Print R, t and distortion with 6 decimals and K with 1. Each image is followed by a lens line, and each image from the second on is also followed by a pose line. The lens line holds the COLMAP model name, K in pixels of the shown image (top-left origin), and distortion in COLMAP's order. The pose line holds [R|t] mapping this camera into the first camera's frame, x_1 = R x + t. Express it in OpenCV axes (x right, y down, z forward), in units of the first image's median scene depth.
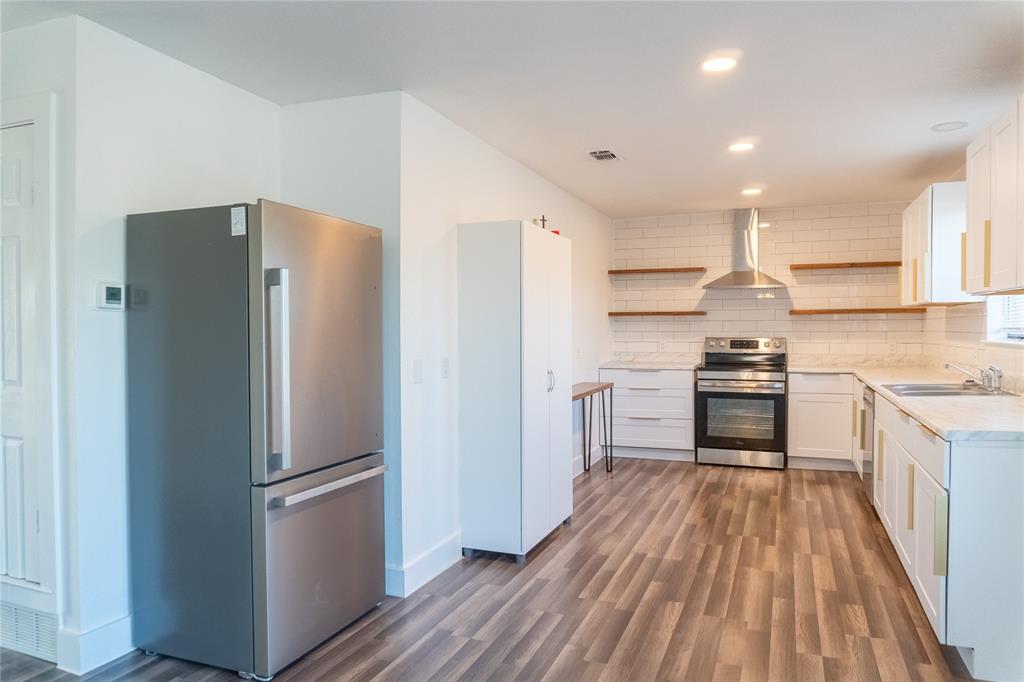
lens RADIAL K [[678.9, 0, 511.2], [0, 678.9, 342.9], [0, 0, 1]] dist [-0.014272, -0.007150]
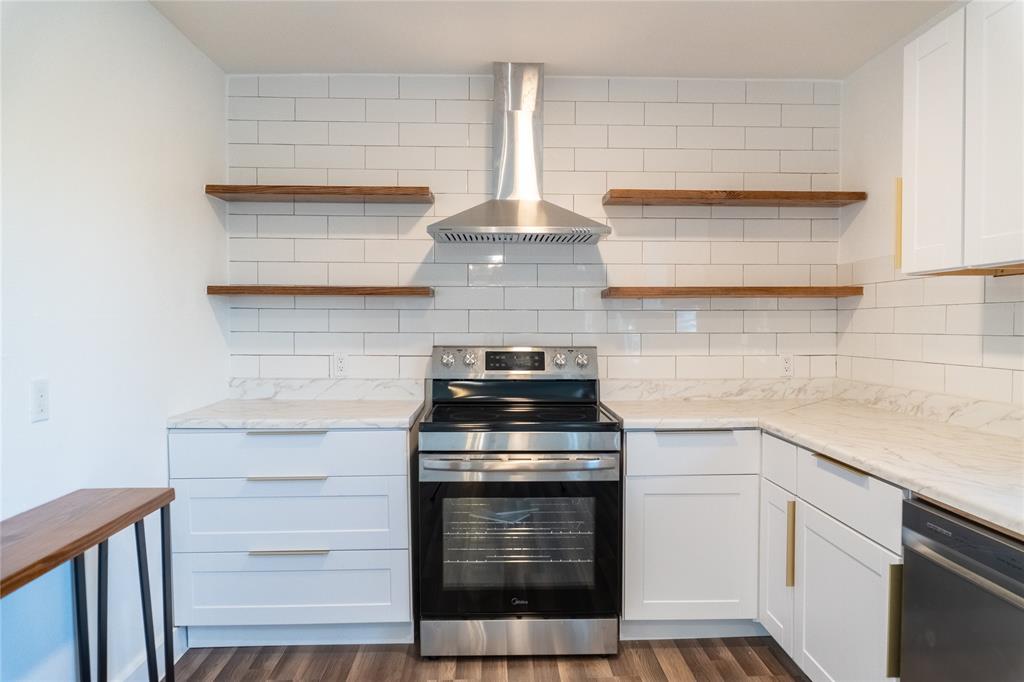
lens RADIAL K [[678.9, 0, 514.0], [0, 678.9, 341.6], [0, 0, 1]] dist [-0.014272, -0.007150]
pose [[0.910987, -0.007560, 0.412367, 0.157054], [0.003781, 0.999943, 0.009978, -0.015819], [-0.412418, -0.007531, 0.910963, 0.596309]]
